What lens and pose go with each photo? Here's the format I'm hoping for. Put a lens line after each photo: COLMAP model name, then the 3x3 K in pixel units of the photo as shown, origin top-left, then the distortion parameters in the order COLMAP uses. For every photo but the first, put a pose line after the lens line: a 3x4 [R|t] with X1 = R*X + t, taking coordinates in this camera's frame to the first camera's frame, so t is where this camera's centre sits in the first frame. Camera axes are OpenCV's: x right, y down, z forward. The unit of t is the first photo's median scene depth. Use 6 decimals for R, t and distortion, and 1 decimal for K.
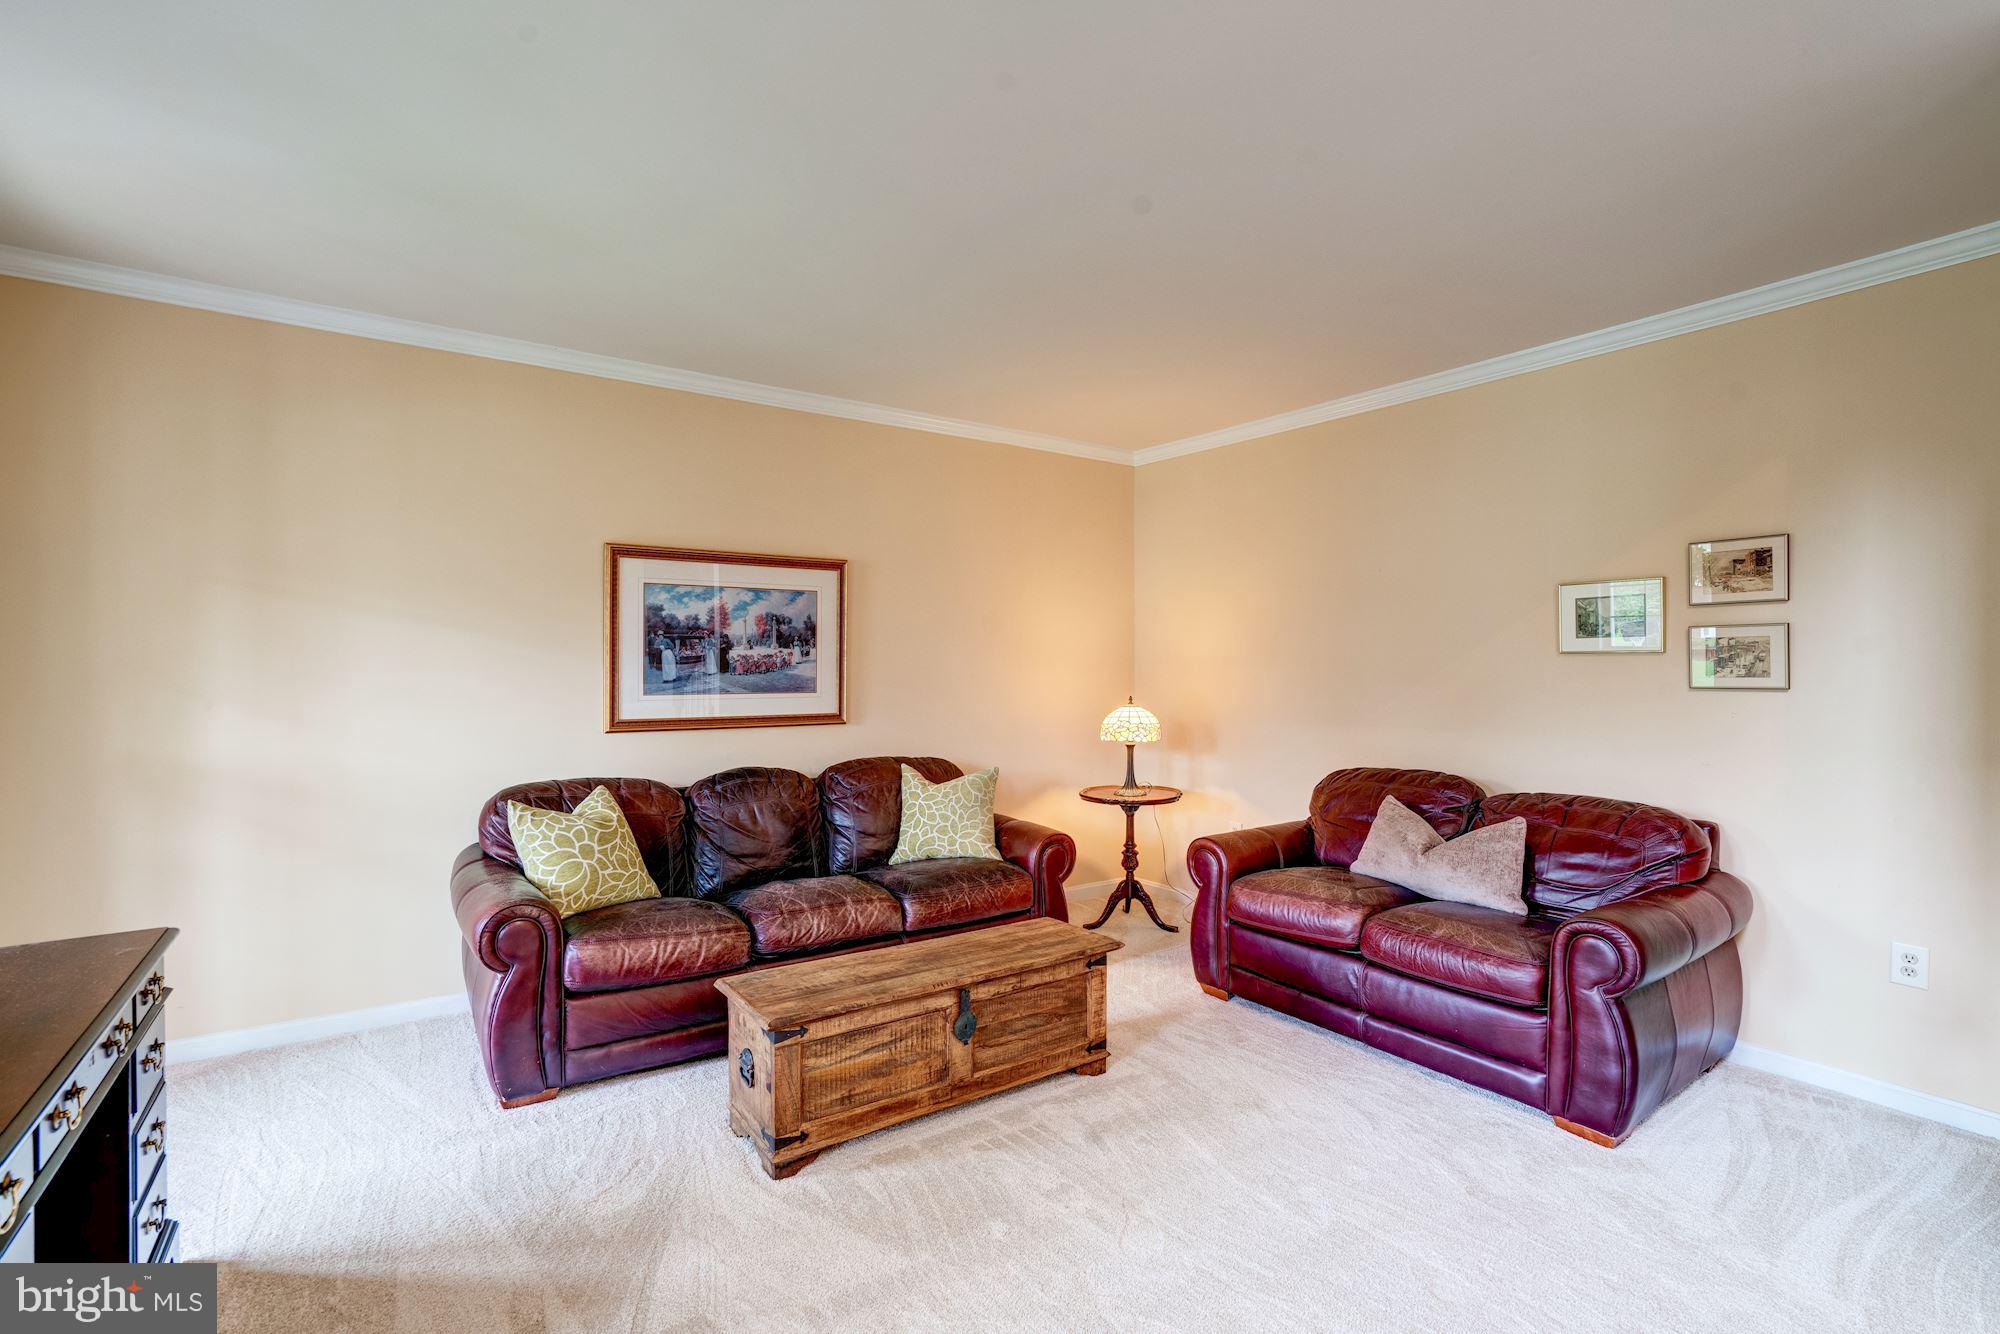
lens RADIAL K [[913.9, 0, 998.0], [0, 913.9, 676.1], [0, 0, 1]] dist [-0.037122, 0.016701]
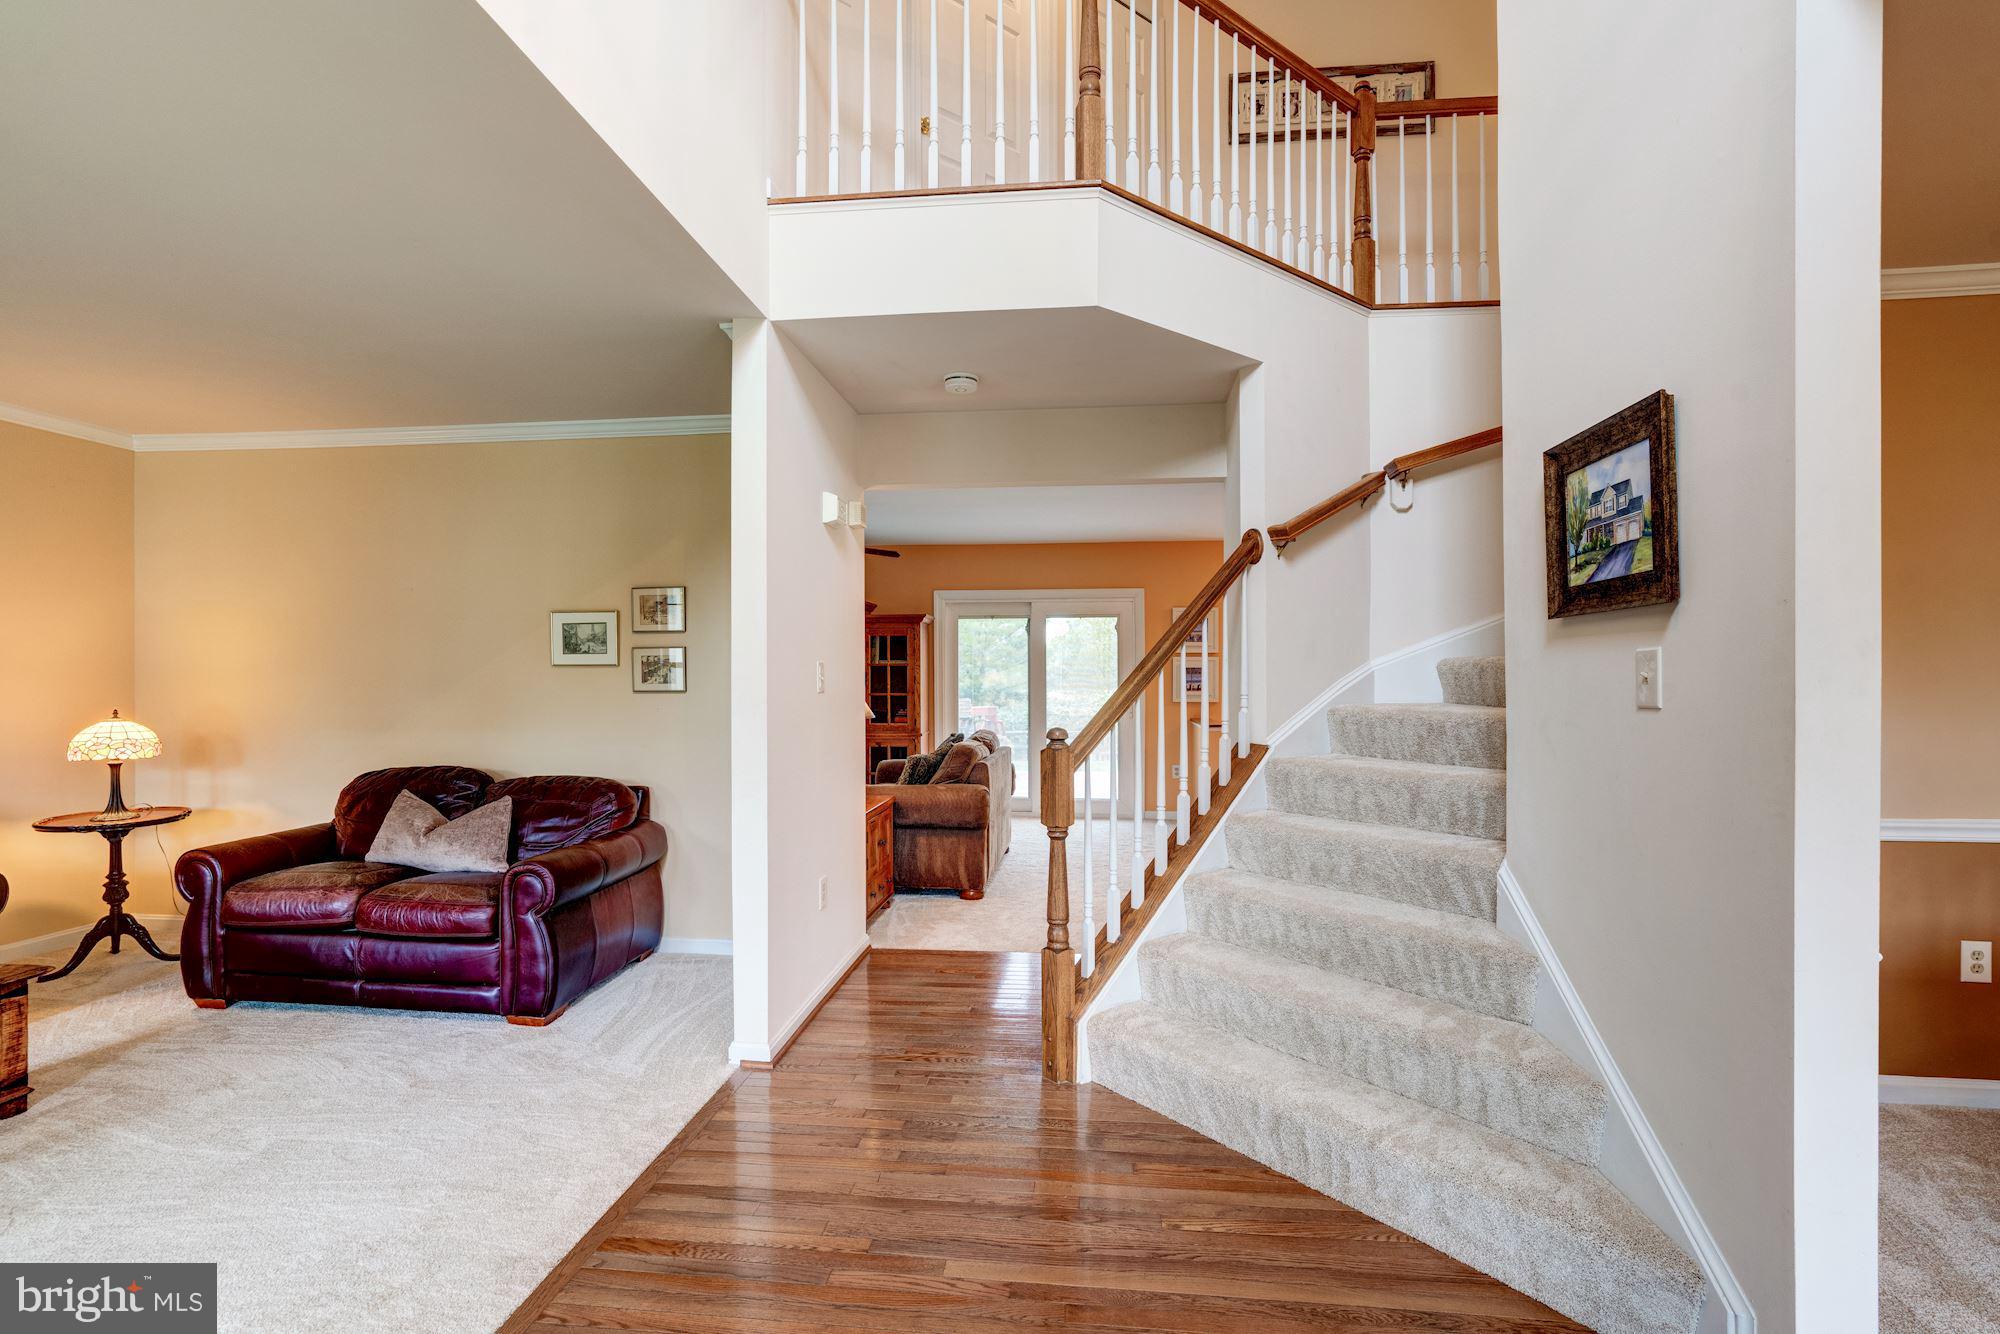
lens RADIAL K [[913.9, 0, 998.0], [0, 913.9, 676.1], [0, 0, 1]] dist [-0.037122, 0.016701]
pose [[0.657636, -0.001905, 0.753333, 0.074938], [0.007656, 0.999962, -0.004155, -0.000561], [-0.753297, 0.008500, 0.657626, -0.335832]]
